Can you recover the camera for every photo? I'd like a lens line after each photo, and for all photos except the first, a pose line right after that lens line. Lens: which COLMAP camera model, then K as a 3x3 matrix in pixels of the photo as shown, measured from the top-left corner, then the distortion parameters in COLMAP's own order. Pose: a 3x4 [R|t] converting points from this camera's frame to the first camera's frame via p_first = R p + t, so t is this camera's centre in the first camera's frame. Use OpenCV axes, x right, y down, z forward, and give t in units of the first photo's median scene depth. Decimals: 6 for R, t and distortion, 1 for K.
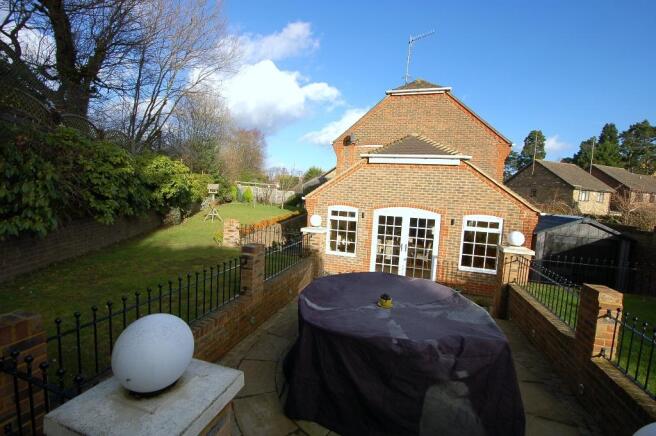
lens RADIAL K [[287.5, 0, 328.0], [0, 287.5, 218.0], [0, 0, 1]] dist [-0.000506, -0.000014]
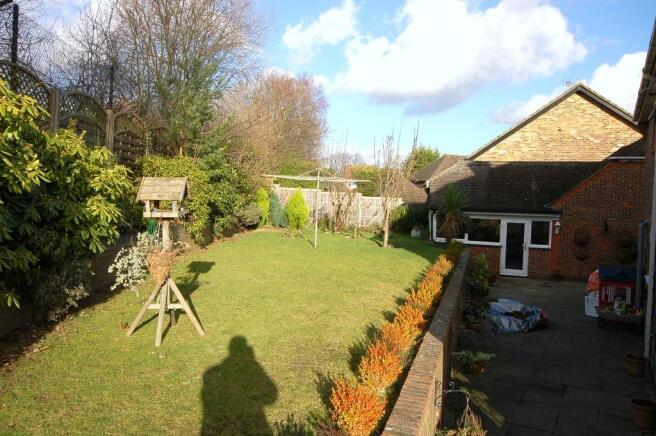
lens RADIAL K [[529.0, 0, 328.0], [0, 529.0, 218.0], [0, 0, 1]] dist [0.001021, 0.000106]
pose [[0.979542, -0.014160, -0.200740, -0.086913], [0.003475, 0.998563, -0.053479, -0.029050], [0.201208, 0.051687, 0.978184, 0.285130]]
